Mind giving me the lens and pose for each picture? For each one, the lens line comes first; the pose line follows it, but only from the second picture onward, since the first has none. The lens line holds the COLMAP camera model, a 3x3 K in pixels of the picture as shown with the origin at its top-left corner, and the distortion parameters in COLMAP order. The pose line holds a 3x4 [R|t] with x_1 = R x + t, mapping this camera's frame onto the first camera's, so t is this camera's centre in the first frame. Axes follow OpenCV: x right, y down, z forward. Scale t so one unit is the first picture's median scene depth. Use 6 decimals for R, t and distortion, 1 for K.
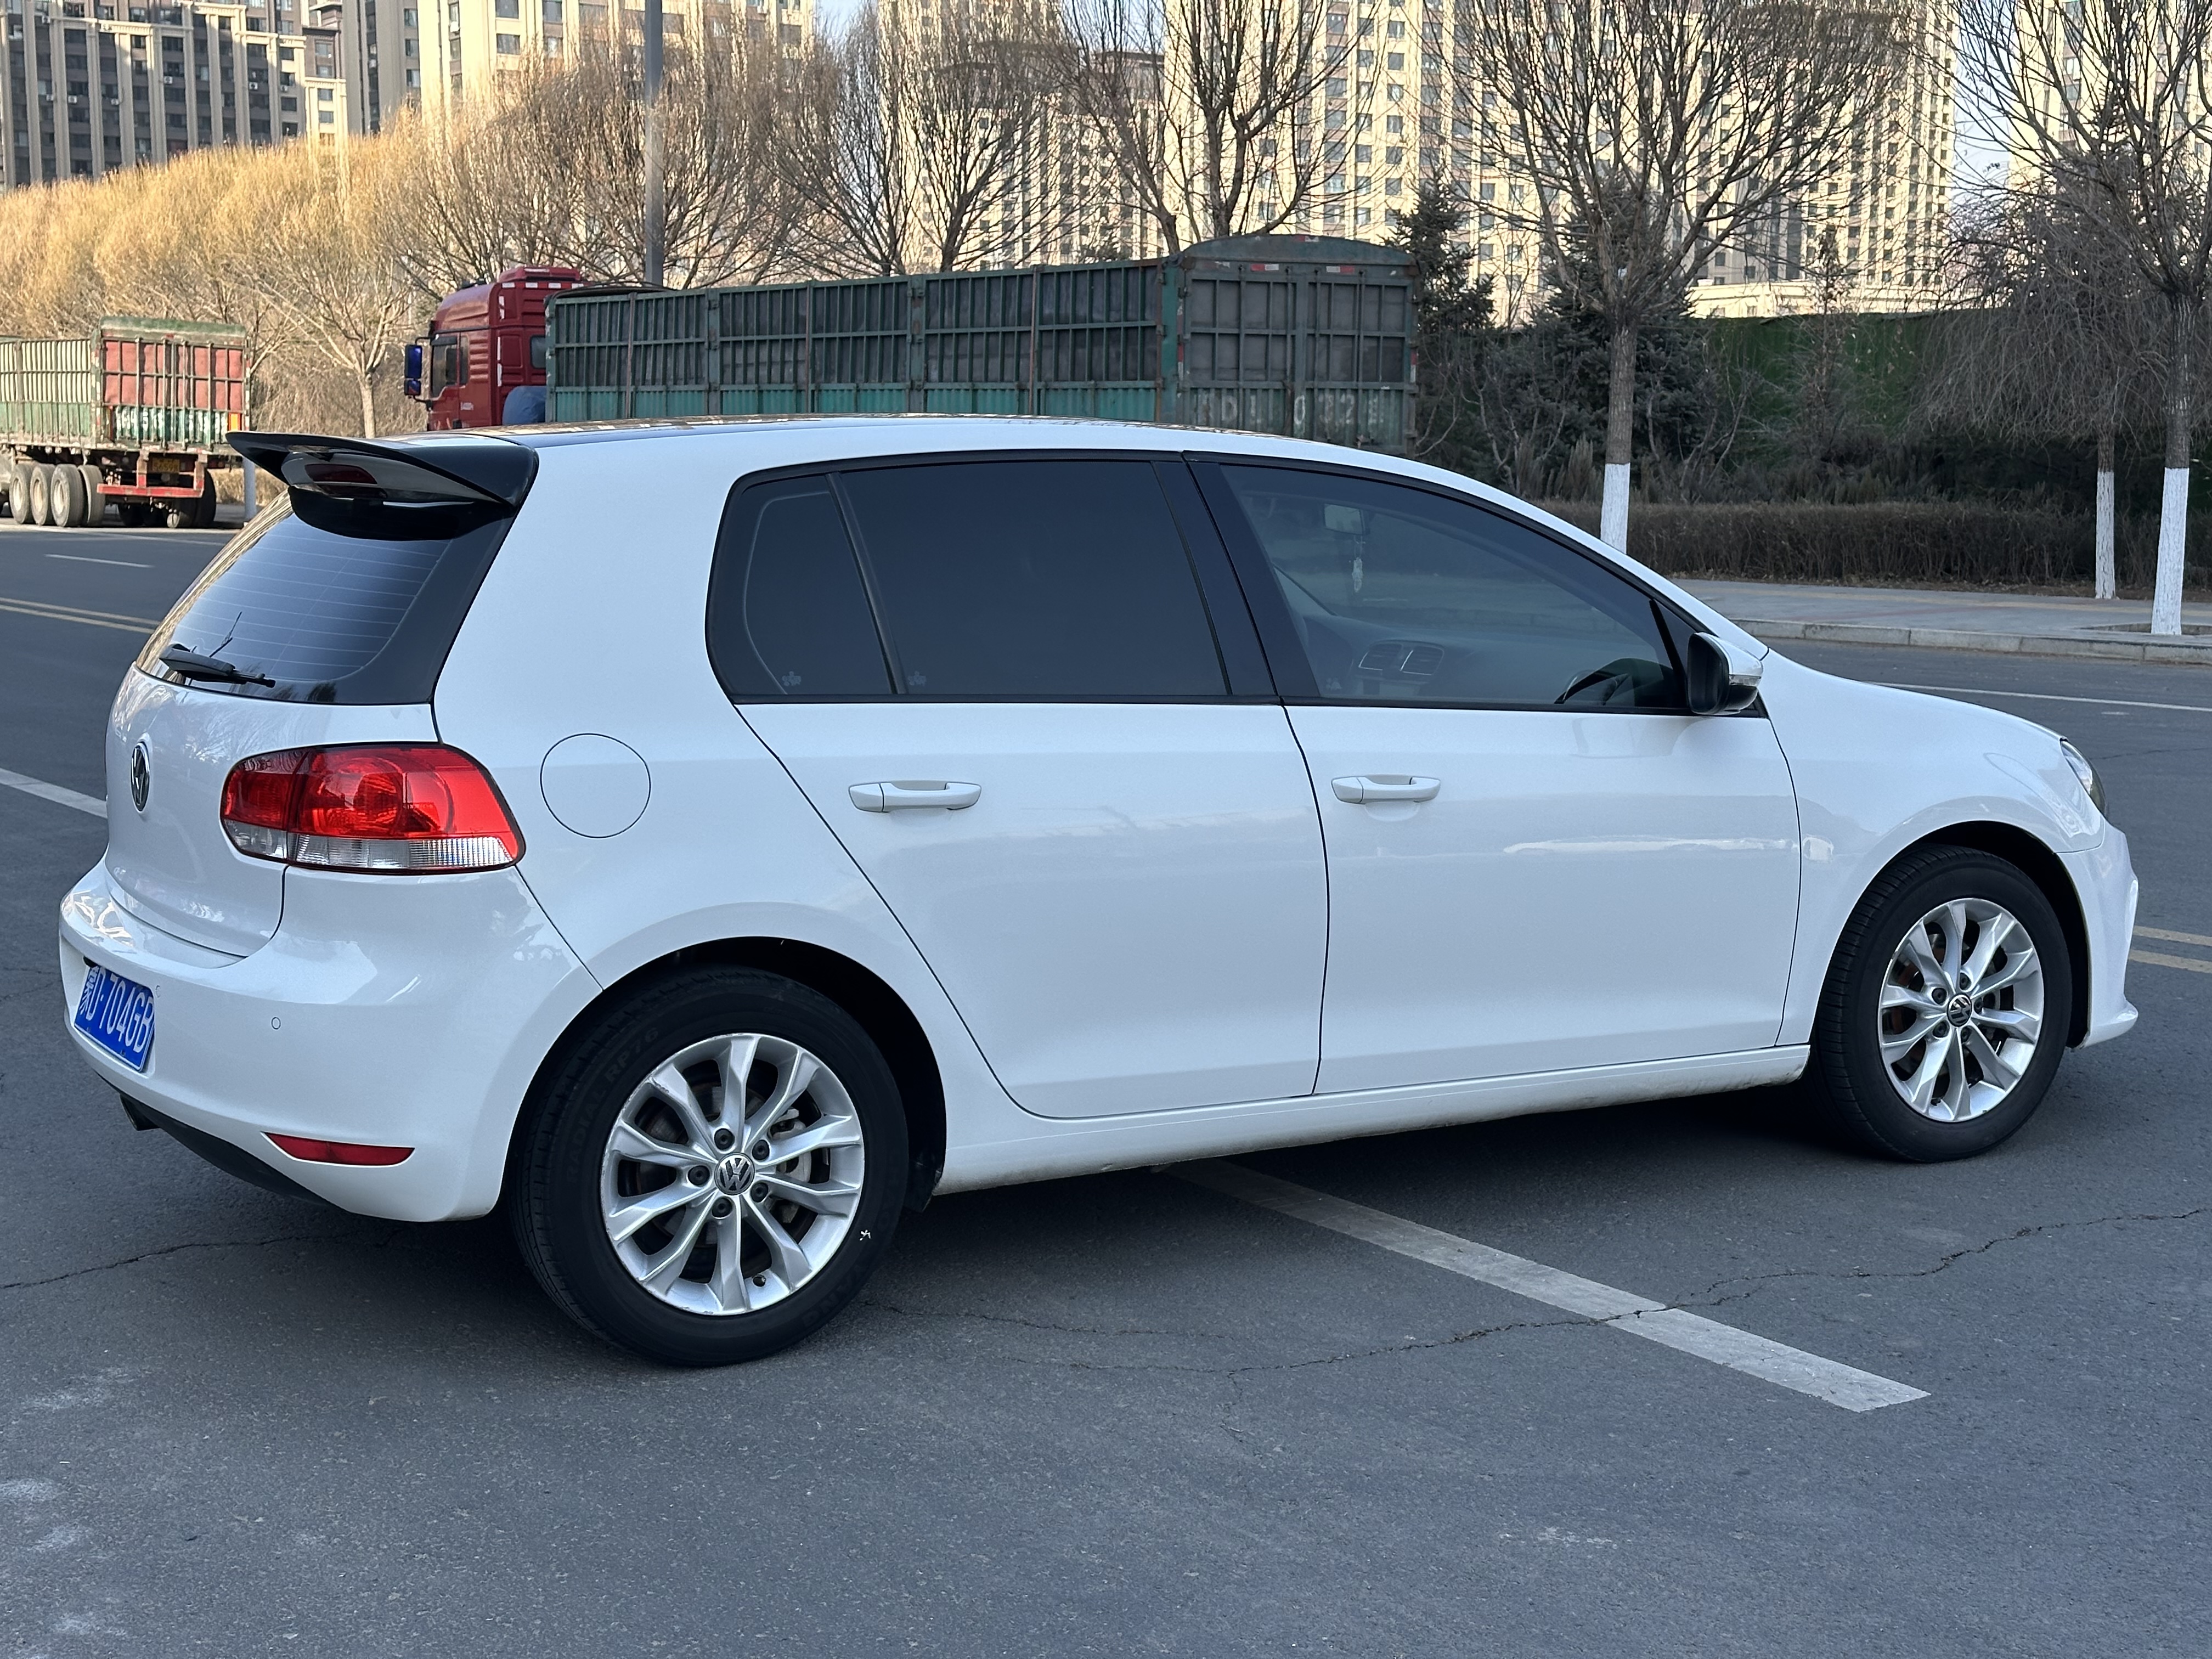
lens RADIAL K [[3039.7, 0, 1099.2], [0, 3039.7, 820.4], [0, 0, 1]] dist [0.152532, 0.000000]
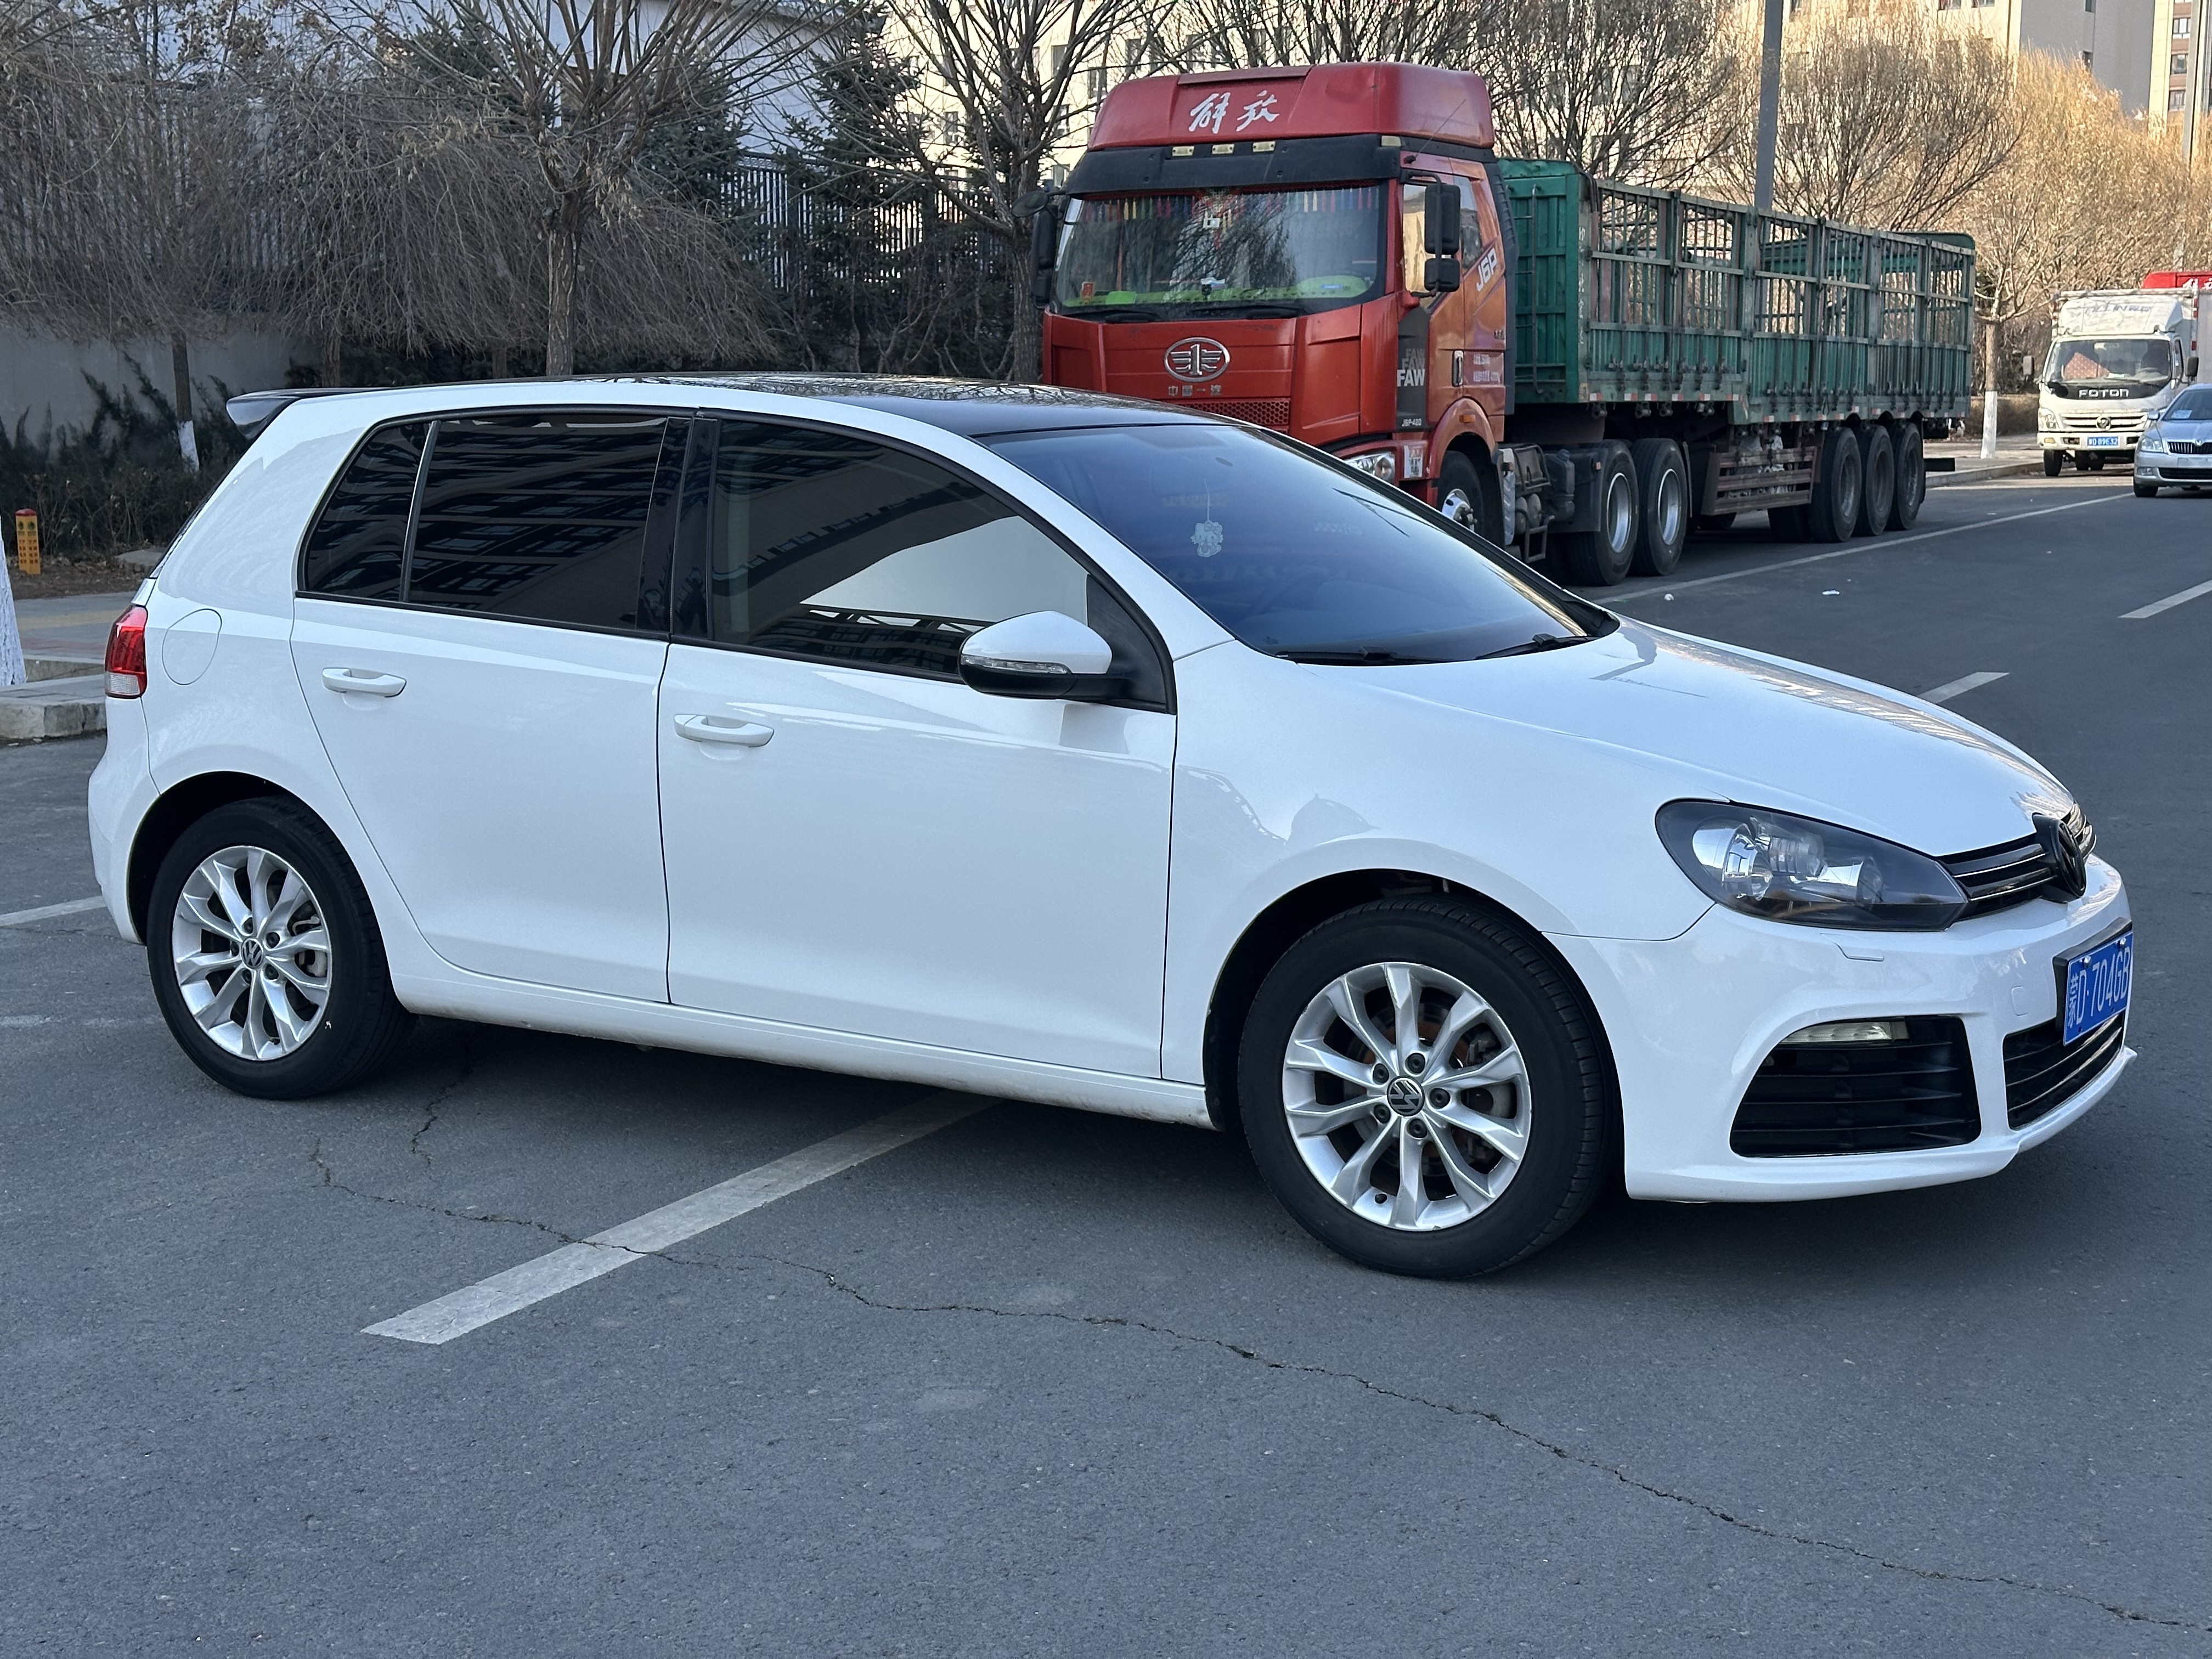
lens RADIAL K [[3039.7, 0, 1102.0], [0, 3039.7, 839.0], [0, 0, 1]] dist [0.152532, 0.000000]
pose [[0.473259, 0.132994, -0.870826, 0.990869], [-0.103895, 0.990066, 0.094742, -0.079534], [0.874775, 0.045637, 0.482375, 0.558282]]
